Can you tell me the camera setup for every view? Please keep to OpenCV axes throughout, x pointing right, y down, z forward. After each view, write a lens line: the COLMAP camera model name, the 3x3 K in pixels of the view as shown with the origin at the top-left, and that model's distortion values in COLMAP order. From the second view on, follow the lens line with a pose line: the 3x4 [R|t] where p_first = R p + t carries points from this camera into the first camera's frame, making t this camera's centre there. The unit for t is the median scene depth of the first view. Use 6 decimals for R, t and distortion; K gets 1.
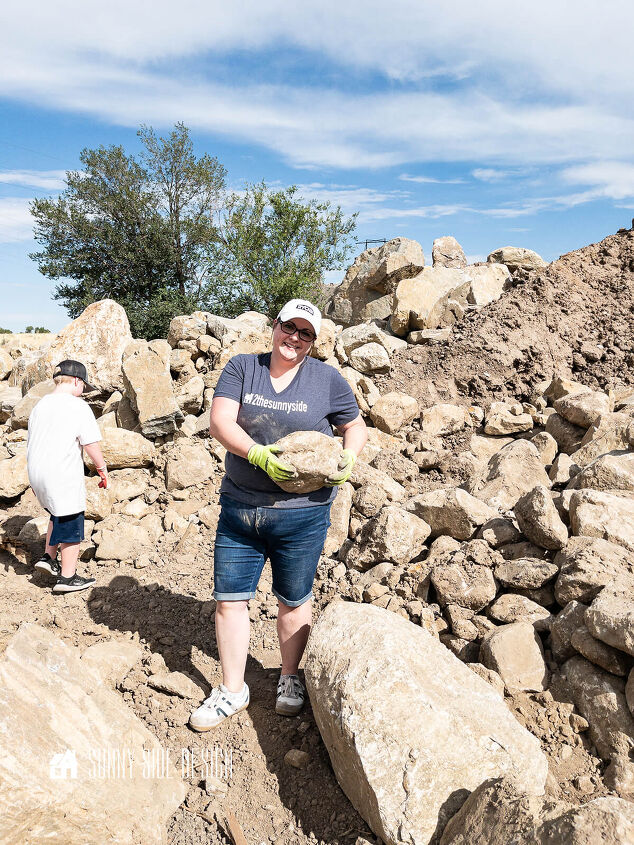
lens RADIAL K [[655.7, 0, 317.0], [0, 655.7, 422.5], [0, 0, 1]] dist [-0.006492, -0.001217]
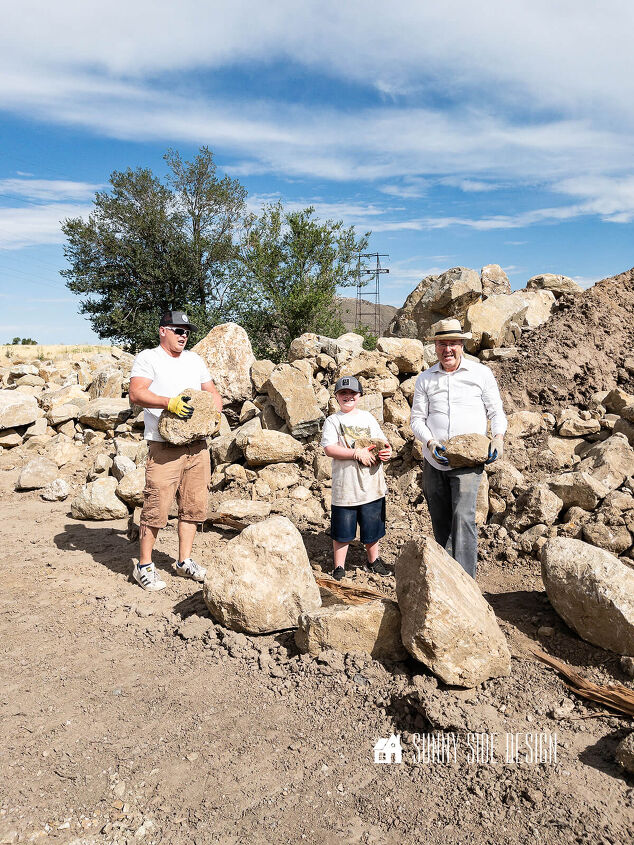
lens RADIAL K [[655.6, 0, 317.0], [0, 655.6, 422.5], [0, 0, 1]] dist [0.002799, 0.006870]
pose [[0.999773, -0.001188, 0.021281, -0.185858], [0.001553, 0.999852, -0.017135, 0.011354], [-0.021258, 0.017164, 0.999627, -0.172715]]
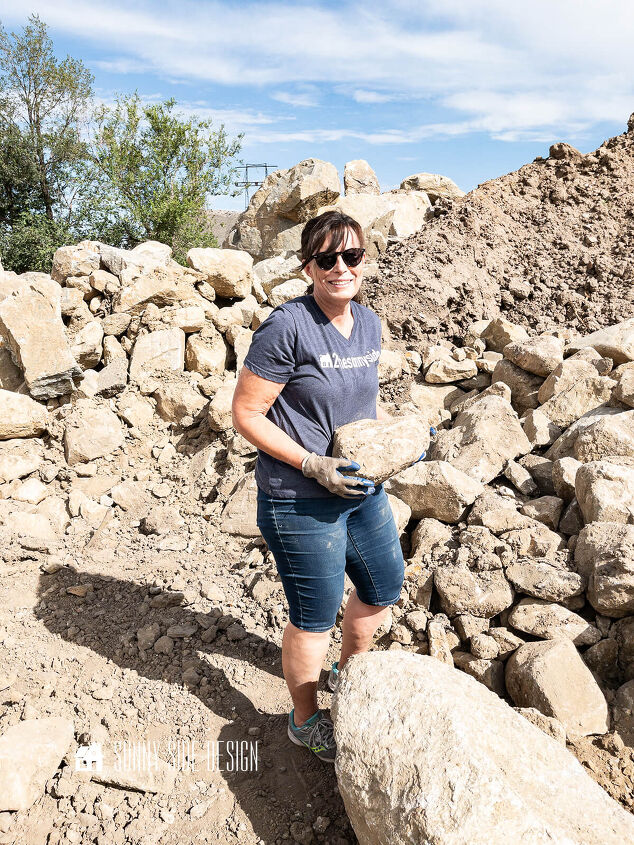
lens RADIAL K [[657.1, 0, 317.0], [0, 657.1, 422.5], [0, 0, 1]] dist [-0.005516, 0.006075]
pose [[0.984096, -0.035667, 0.174021, -0.046209], [0.017663, 0.994428, 0.103929, -0.020965], [-0.176758, -0.099202, 0.979242, 0.107061]]
